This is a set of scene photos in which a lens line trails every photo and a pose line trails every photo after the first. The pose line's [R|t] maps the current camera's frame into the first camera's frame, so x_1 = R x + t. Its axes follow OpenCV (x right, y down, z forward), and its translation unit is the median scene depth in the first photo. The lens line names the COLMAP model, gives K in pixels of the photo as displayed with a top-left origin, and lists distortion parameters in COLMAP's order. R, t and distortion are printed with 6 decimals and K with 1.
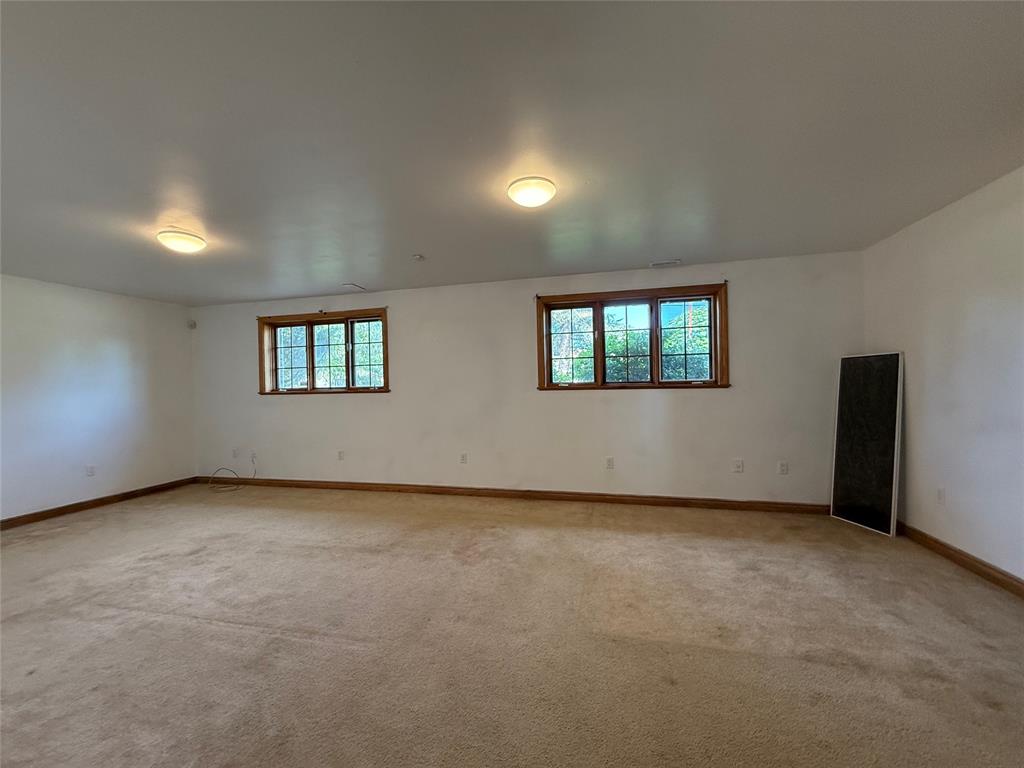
lens RADIAL K [[405.9, 0, 512.0], [0, 405.9, 384.0], [0, 0, 1]] dist [0.000327, -0.000429]
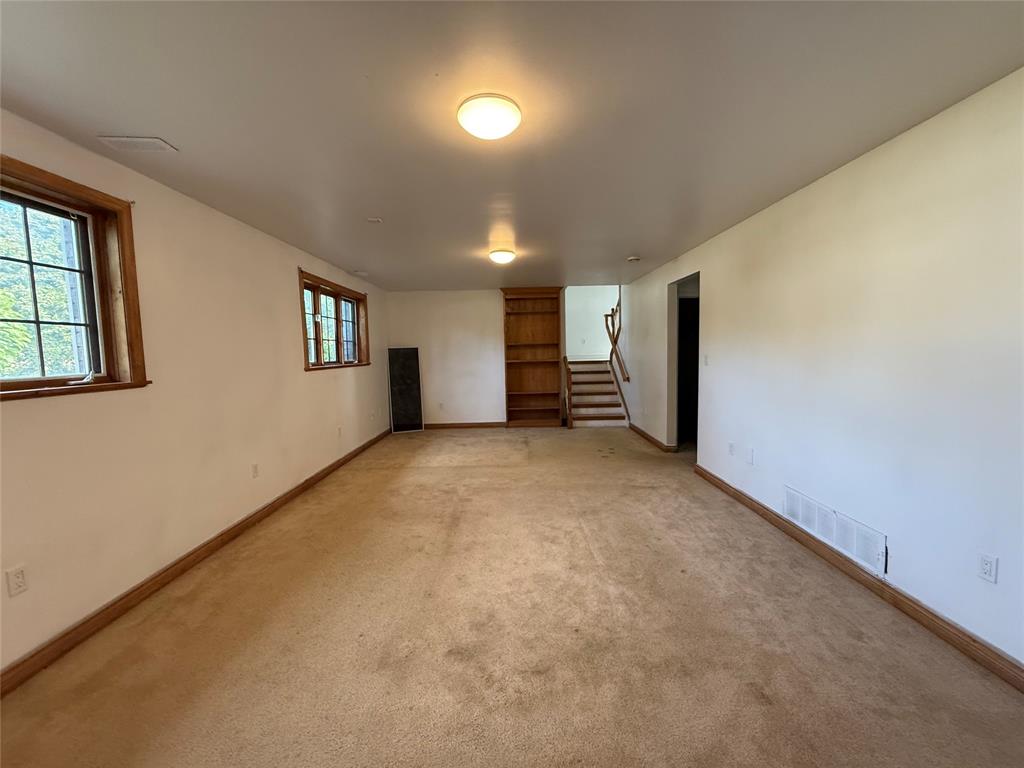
lens RADIAL K [[405.9, 0, 512.0], [0, 405.9, 384.0], [0, 0, 1]] dist [0.000327, -0.000429]
pose [[-0.239915, -0.047973, 0.969608, -1.022043], [0.048169, 0.996960, 0.061245, 0.010632], [-0.969598, 0.061399, -0.236874, 0.819712]]
